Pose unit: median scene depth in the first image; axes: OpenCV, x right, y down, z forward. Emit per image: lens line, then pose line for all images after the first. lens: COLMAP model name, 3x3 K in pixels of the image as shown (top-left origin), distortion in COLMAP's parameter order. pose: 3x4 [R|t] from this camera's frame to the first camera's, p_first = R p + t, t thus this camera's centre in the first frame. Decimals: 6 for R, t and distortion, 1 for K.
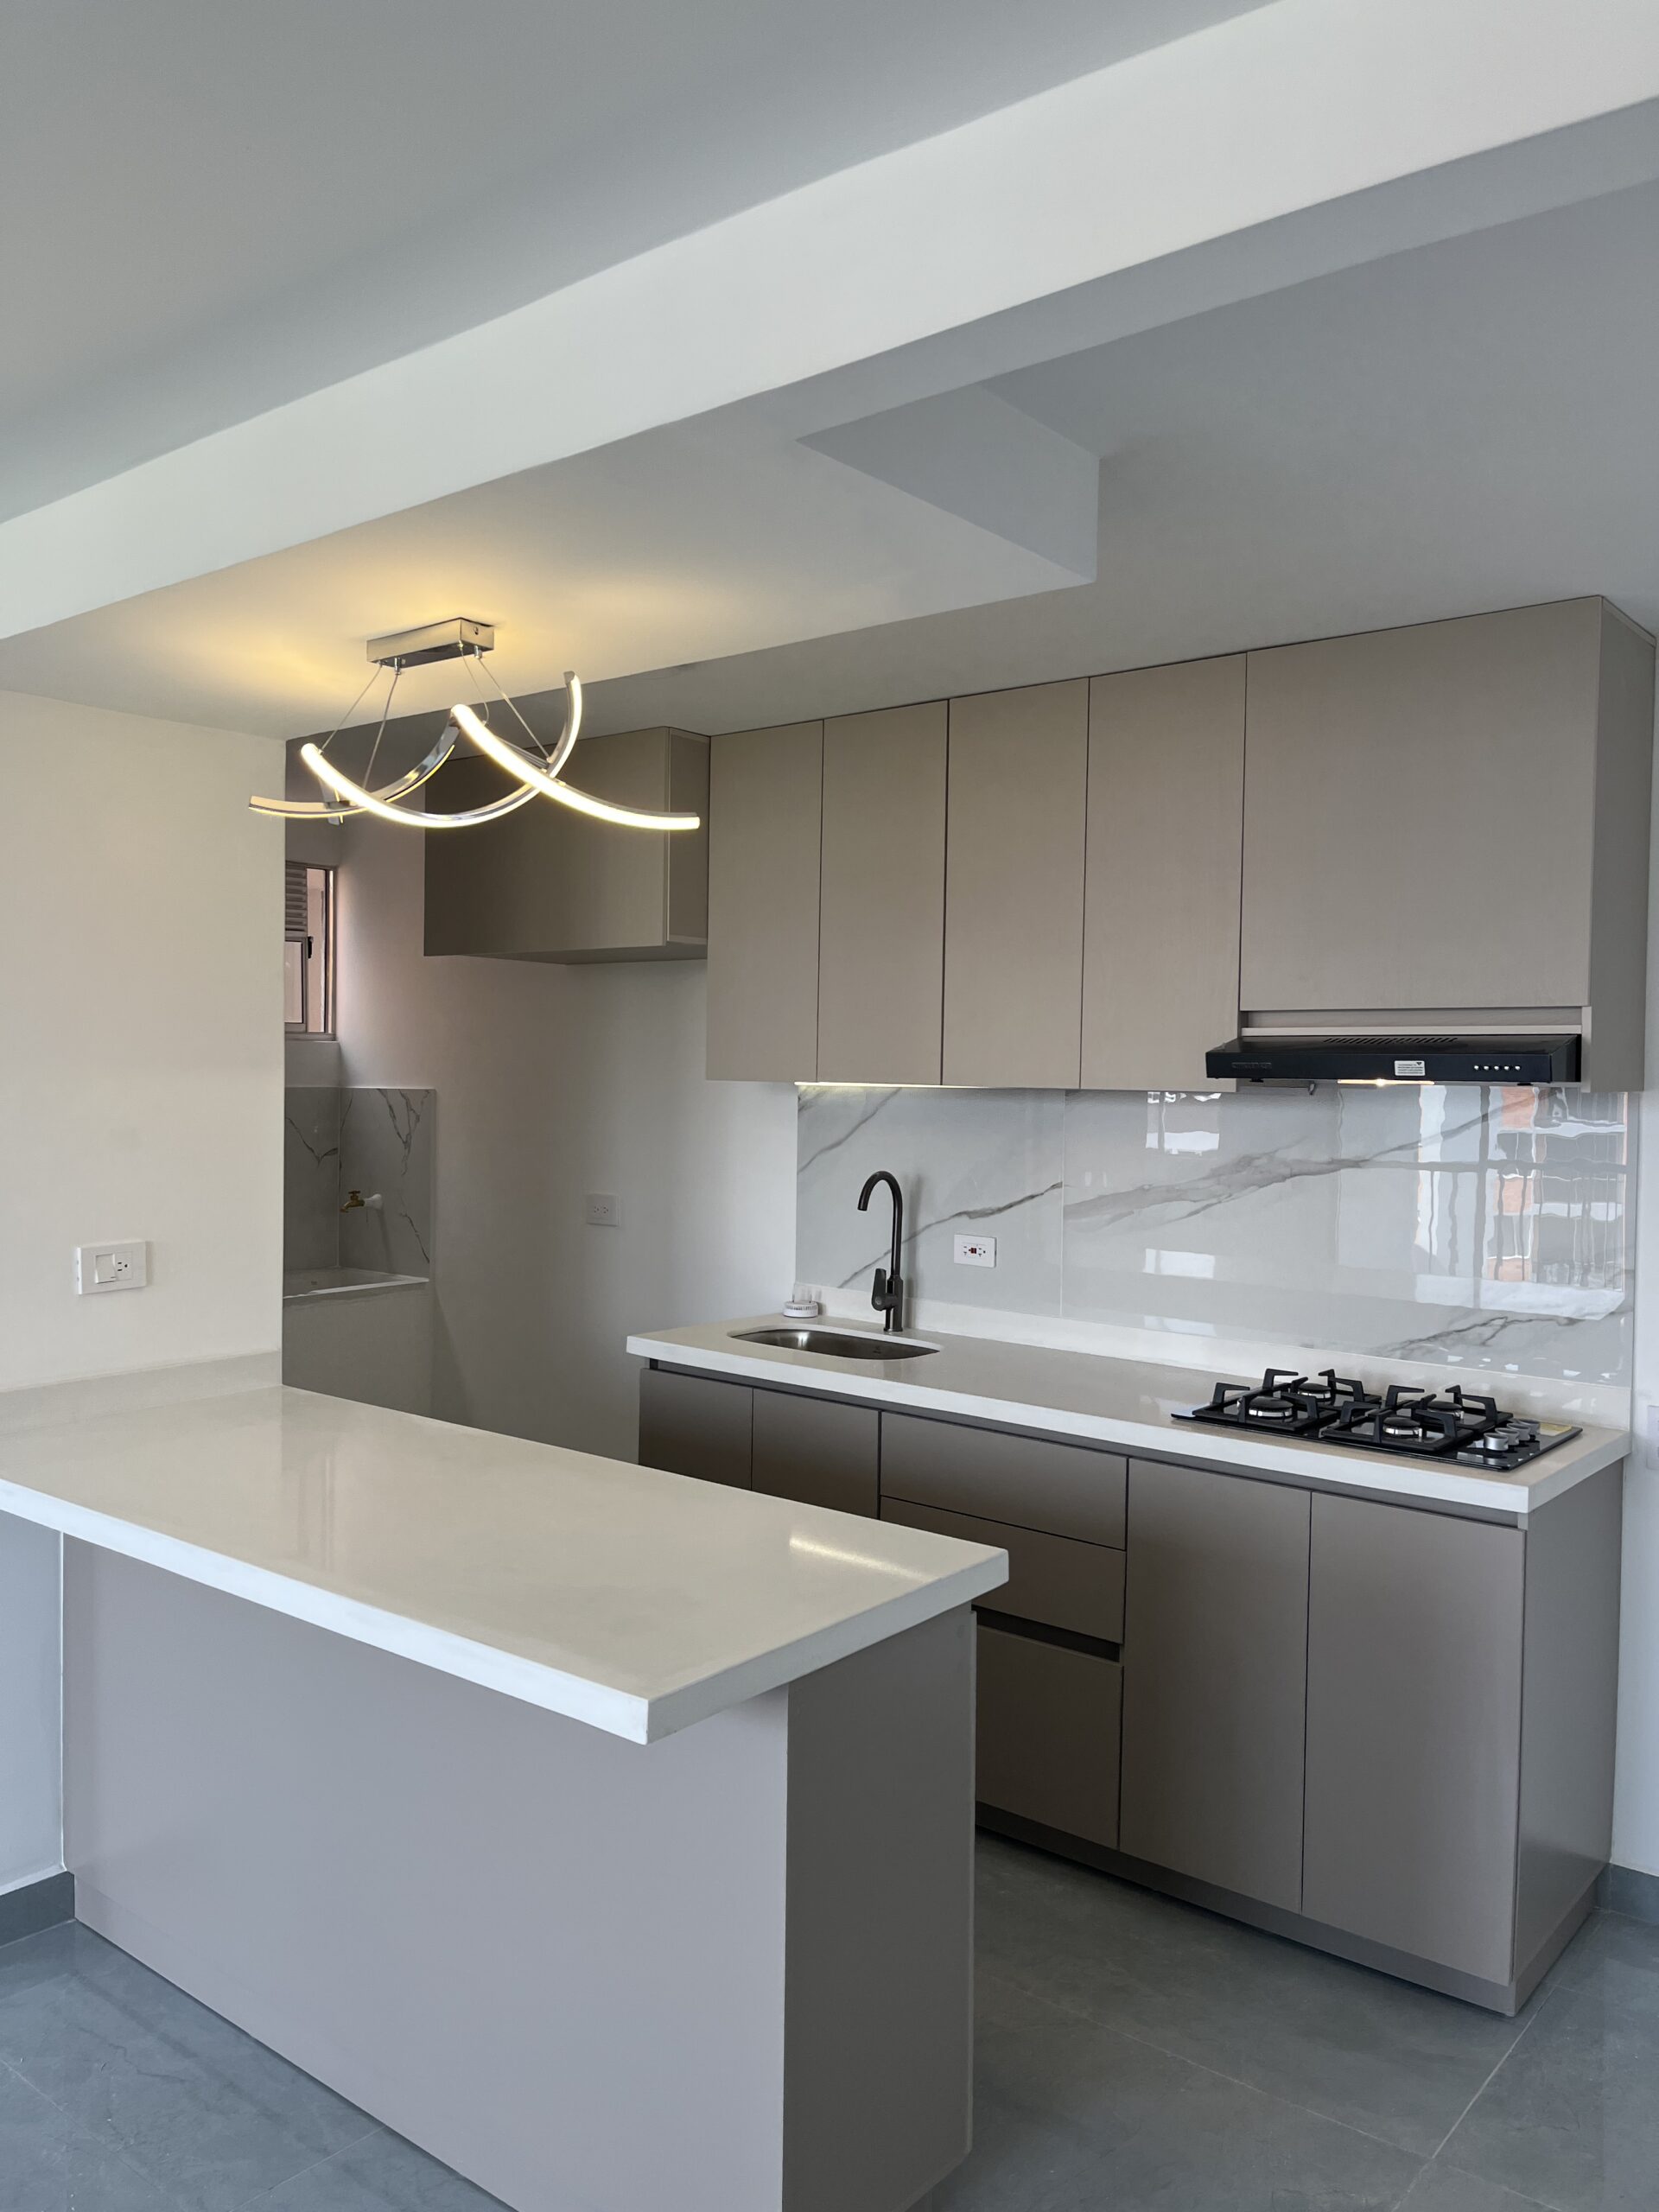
lens RADIAL K [[1668.2, 0, 822.2], [0, 1668.2, 1109.3], [0, 0, 1]] dist [0.026813, -0.004124]
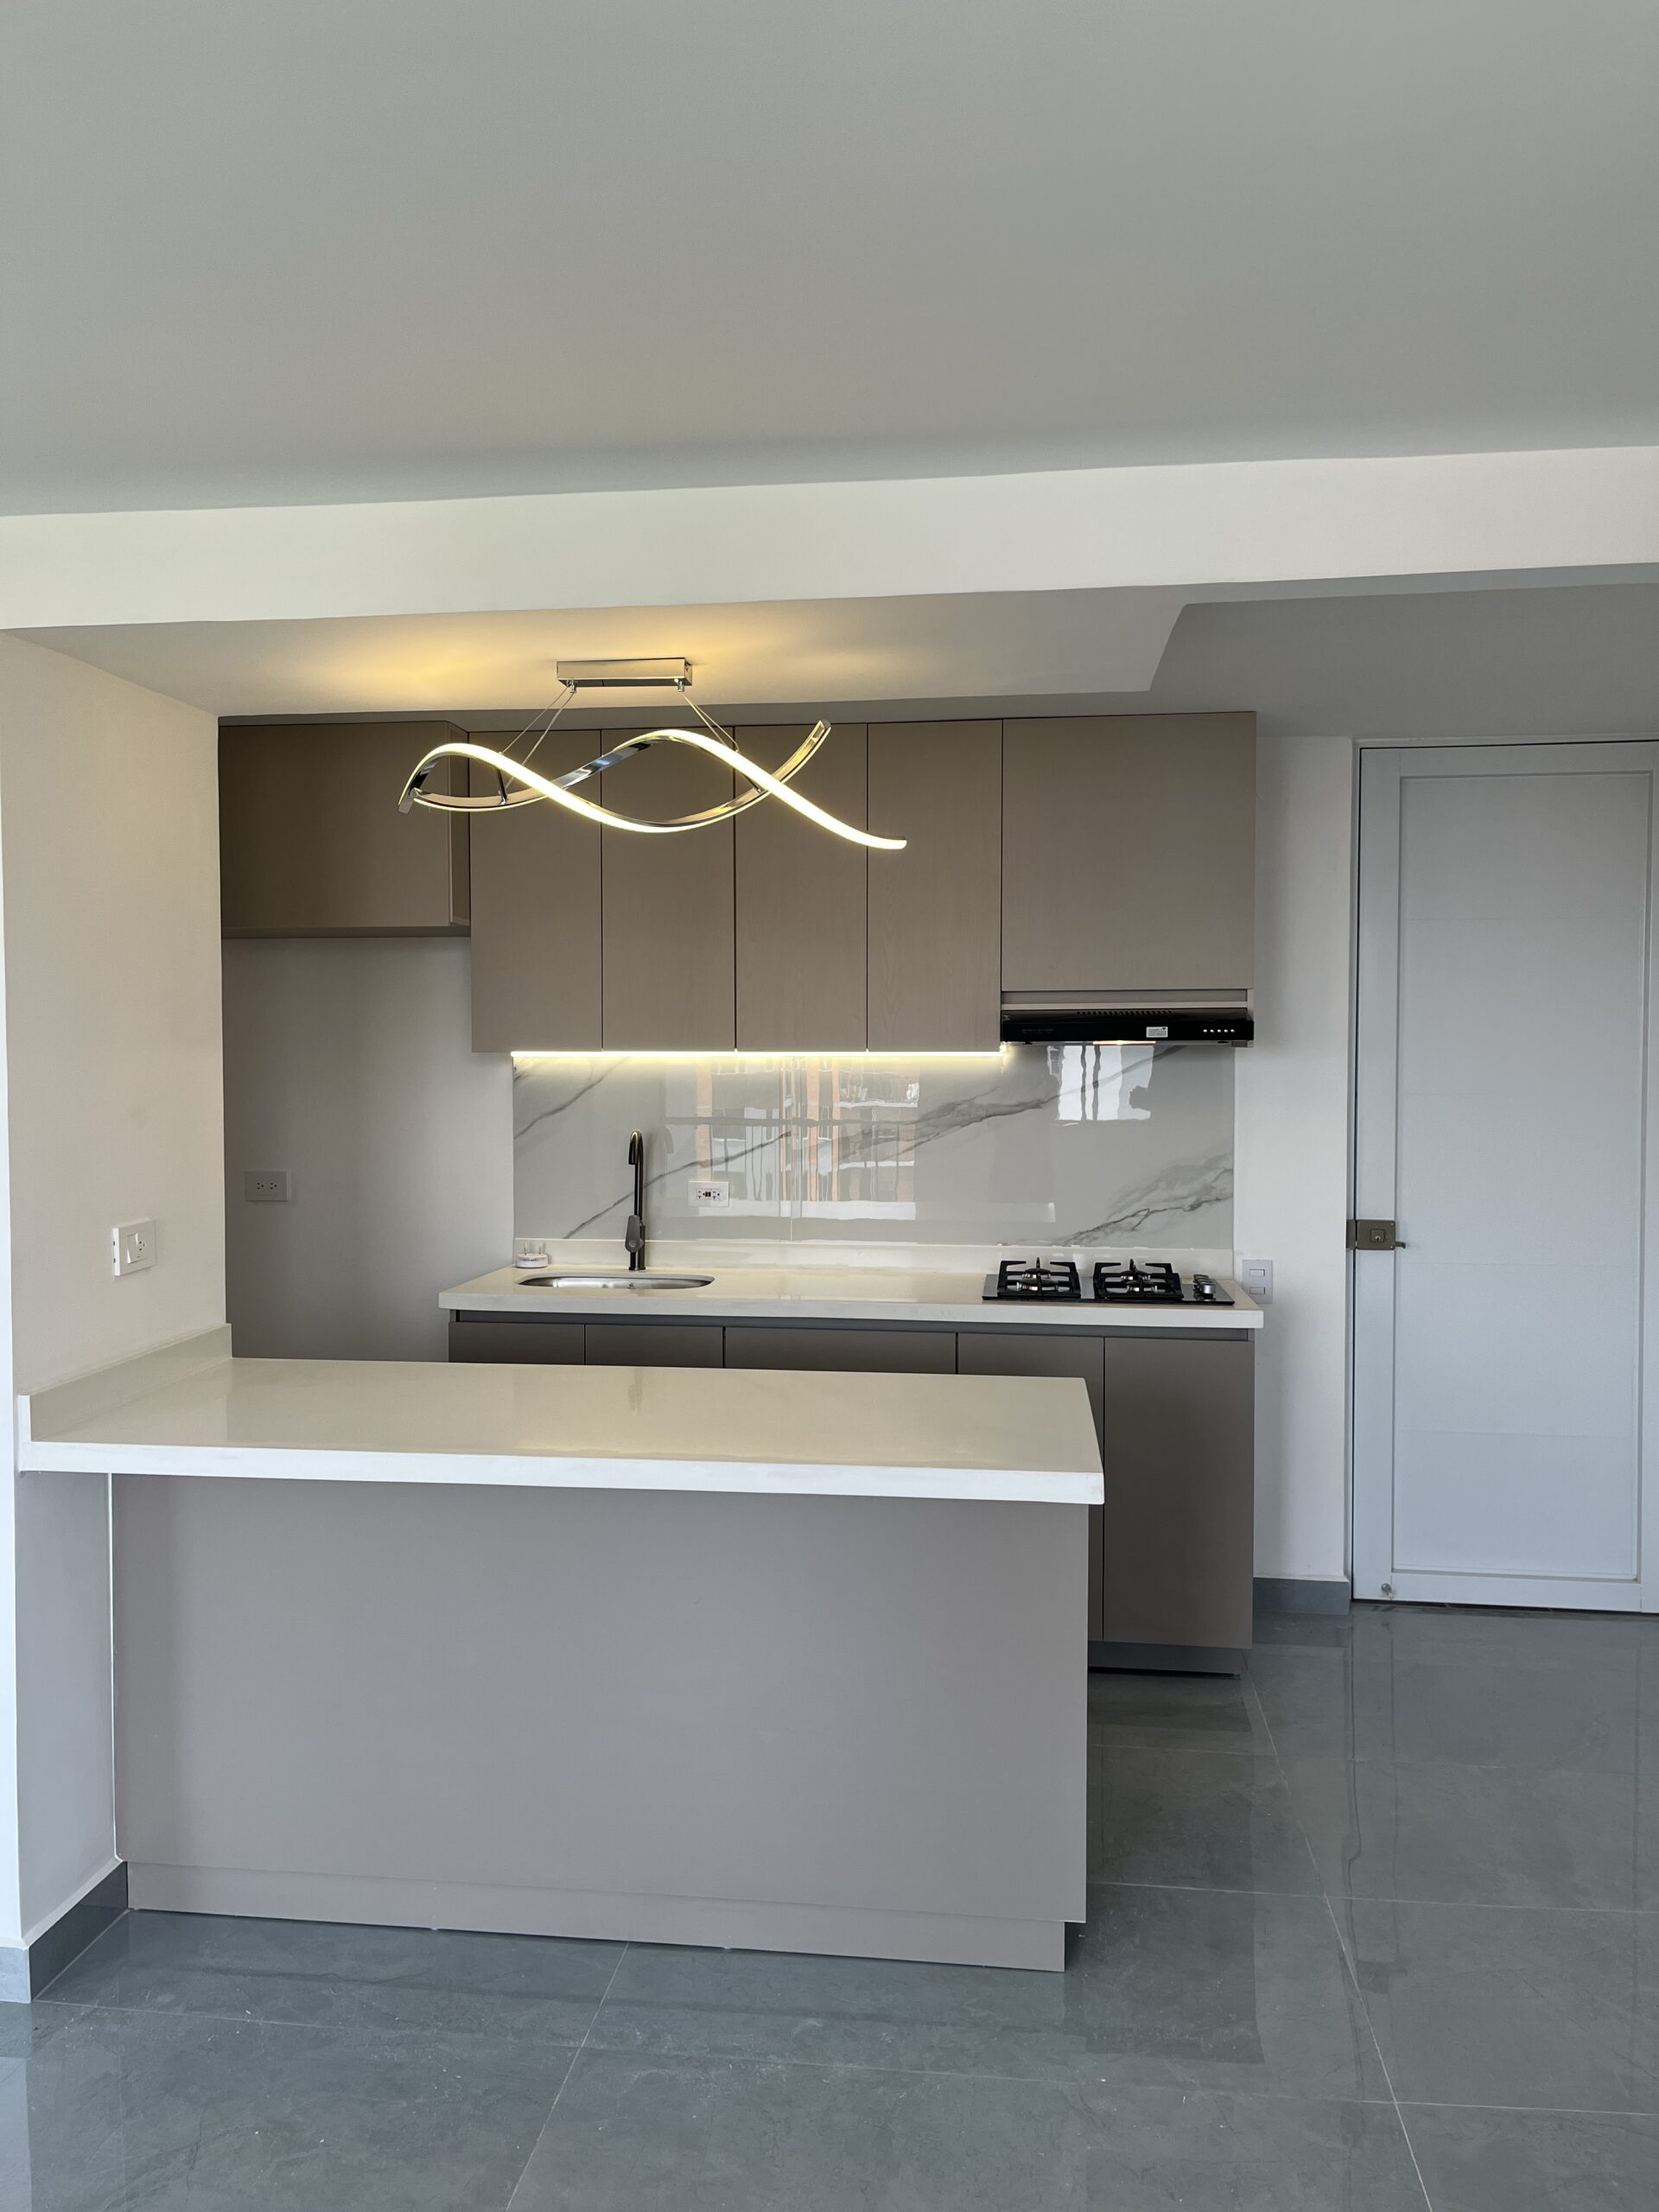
lens RADIAL K [[1668.2, 0, 834.2], [0, 1668.2, 1108.2], [0, 0, 1]] dist [0.026813, -0.004124]
pose [[0.844298, -0.033090, 0.534852, -0.470363], [0.026636, 0.999449, 0.019788, 0.003508], [-0.535212, -0.002461, 0.844714, -0.038252]]
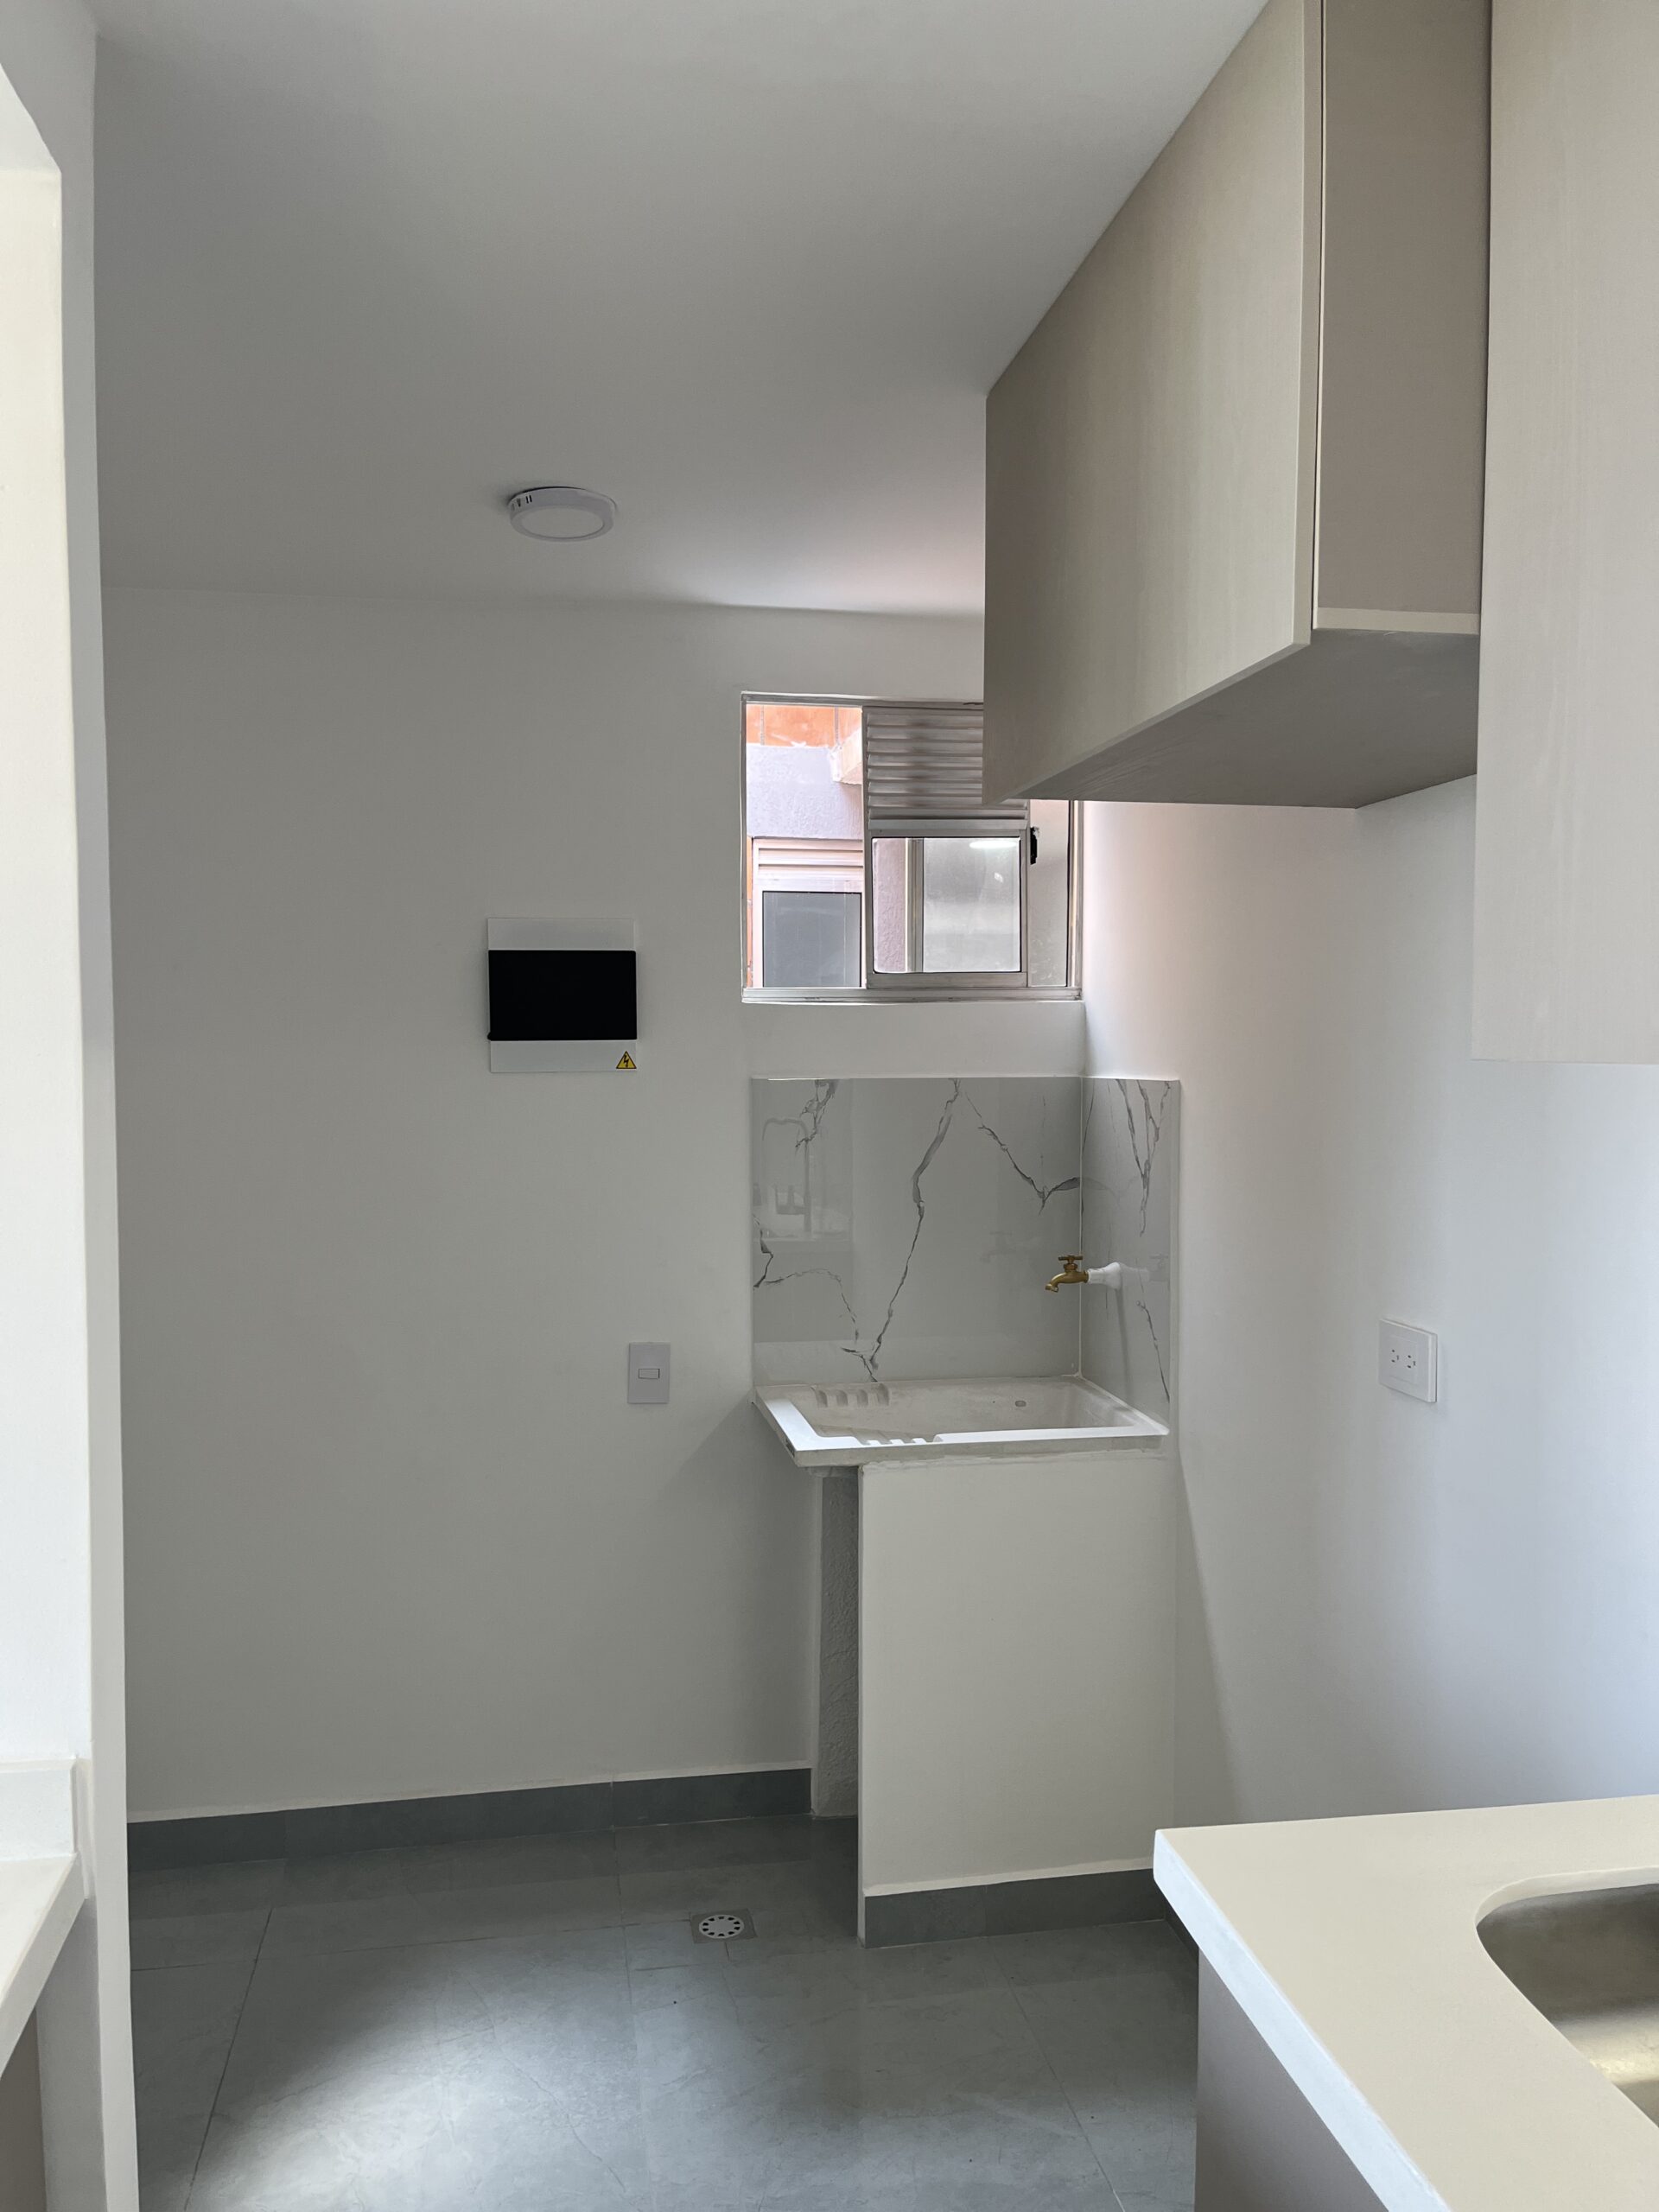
lens RADIAL K [[1668.2, 0, 818.9], [0, 1668.2, 1101.4], [0, 0, 1]] dist [0.026813, -0.004124]
pose [[0.748333, 0.008180, -0.663273, 0.051641], [-0.004344, 0.999963, 0.007431, -0.011699], [0.663309, -0.002680, 0.748341, 0.705596]]
